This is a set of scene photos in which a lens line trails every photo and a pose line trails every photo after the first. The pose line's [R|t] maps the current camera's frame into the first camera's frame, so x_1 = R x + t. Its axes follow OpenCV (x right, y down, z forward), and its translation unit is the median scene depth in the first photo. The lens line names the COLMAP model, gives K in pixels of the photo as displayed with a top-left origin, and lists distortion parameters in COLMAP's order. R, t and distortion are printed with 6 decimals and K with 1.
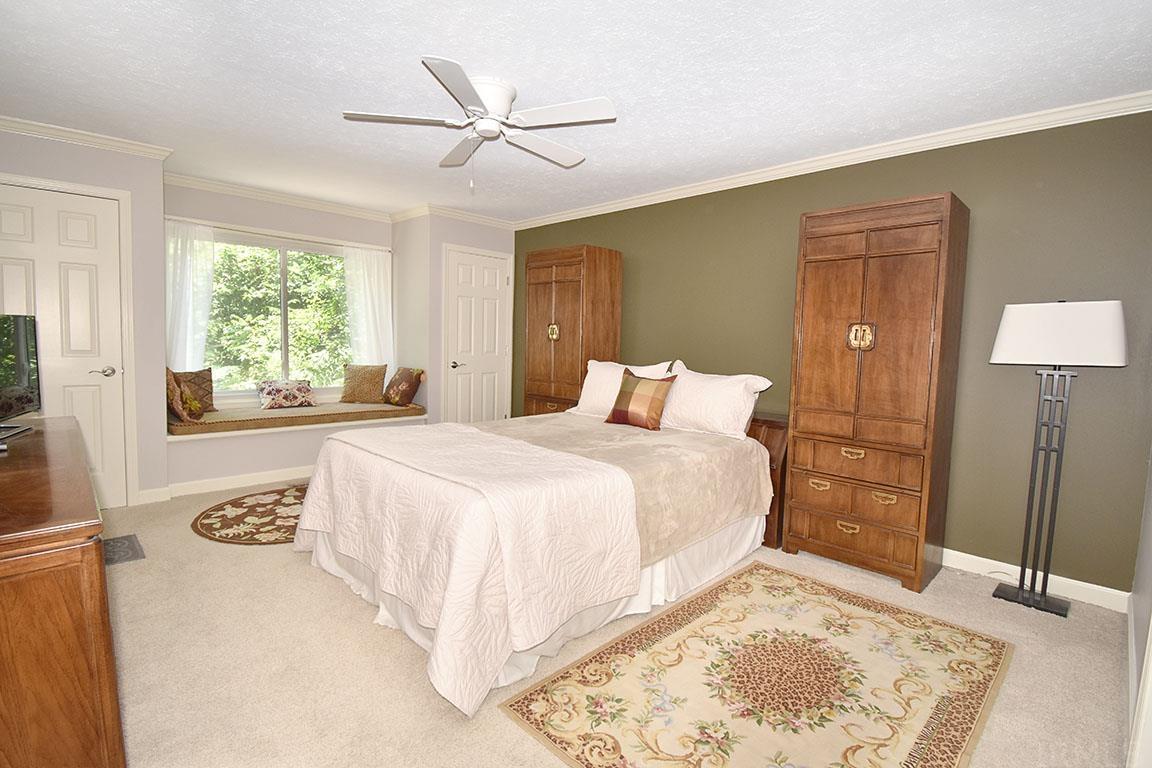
lens RADIAL K [[527.8, 0, 579.1], [0, 527.8, 390.4], [0, 0, 1]] dist [-0.004564, -0.011076]
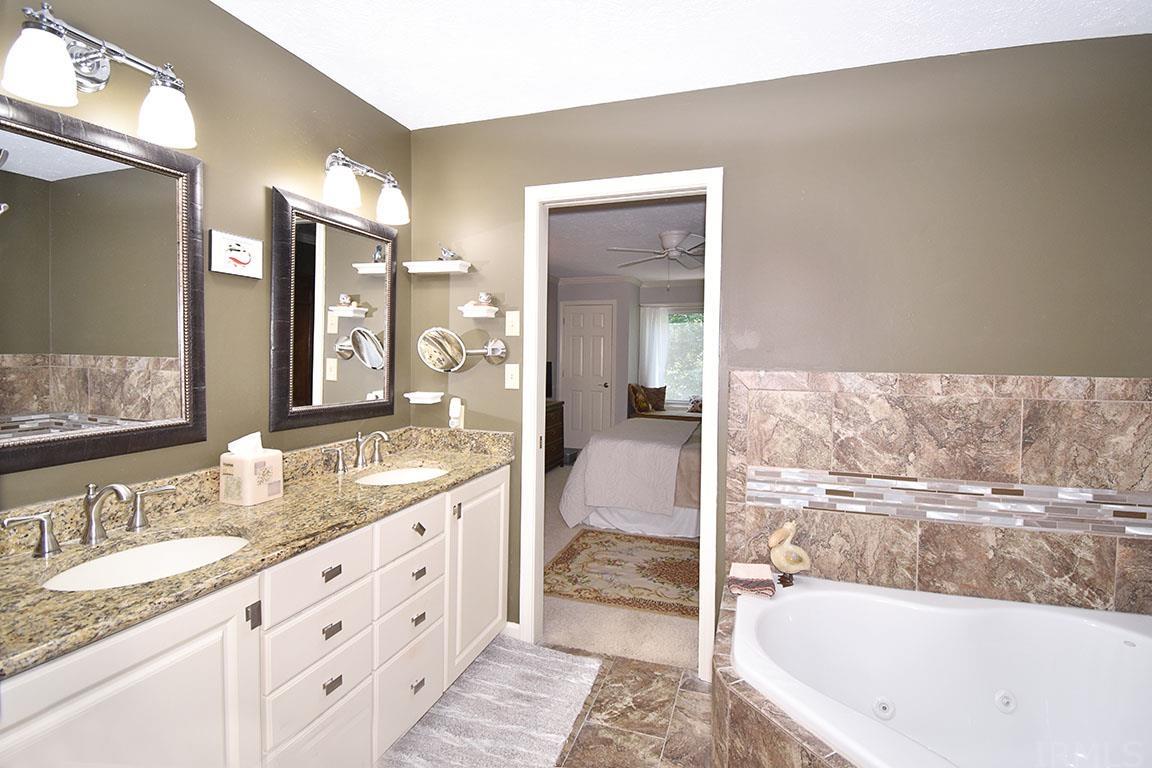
lens RADIAL K [[527.8, 0, 582.4], [0, 527.8, 379.4], [0, 0, 1]] dist [-0.004564, -0.011076]
pose [[0.453207, 0.014048, -0.891295, 0.736716], [-0.075174, 0.996916, -0.022512, -0.003347], [0.888230, 0.077205, 0.452866, -0.044370]]
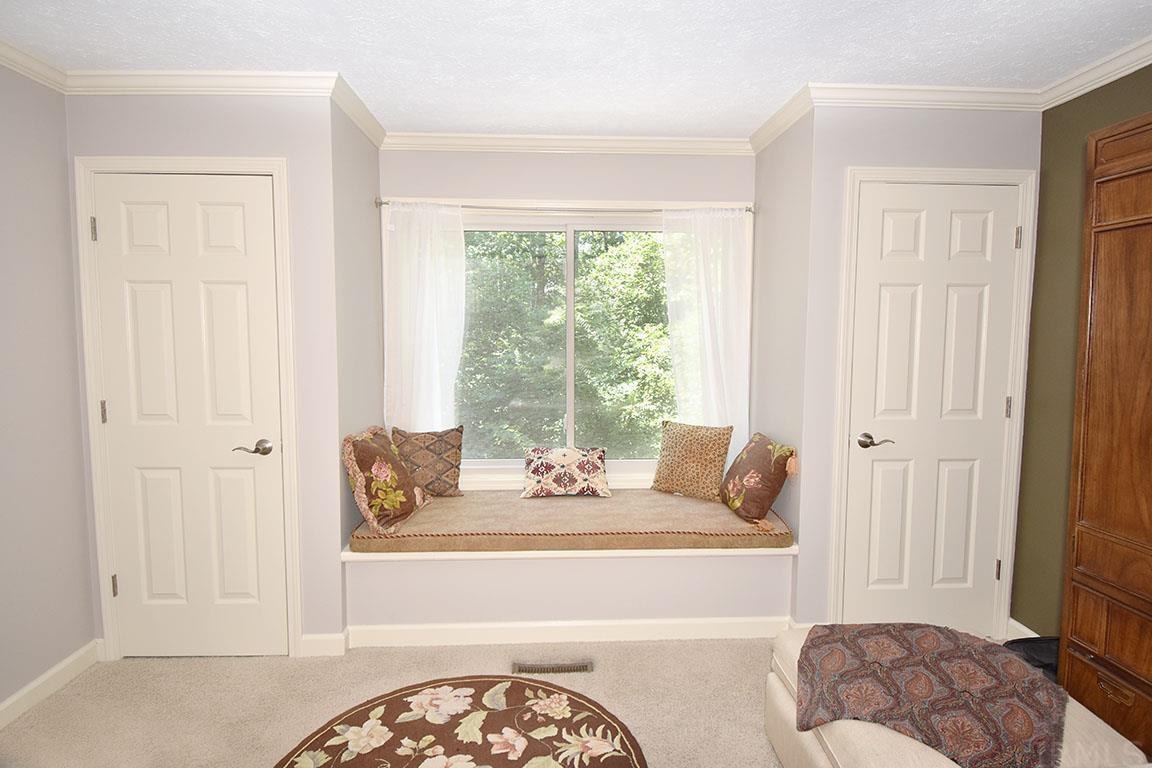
lens RADIAL K [[634.3, 0, 581.5], [0, 634.3, 390.6], [0, 0, 1]] dist [-0.003052, -0.000842]
pose [[0.748384, 0.029200, -0.662622, -0.074897], [-0.041072, 0.999153, -0.002358, -0.091184], [0.661993, 0.028980, 0.748950, 0.514582]]
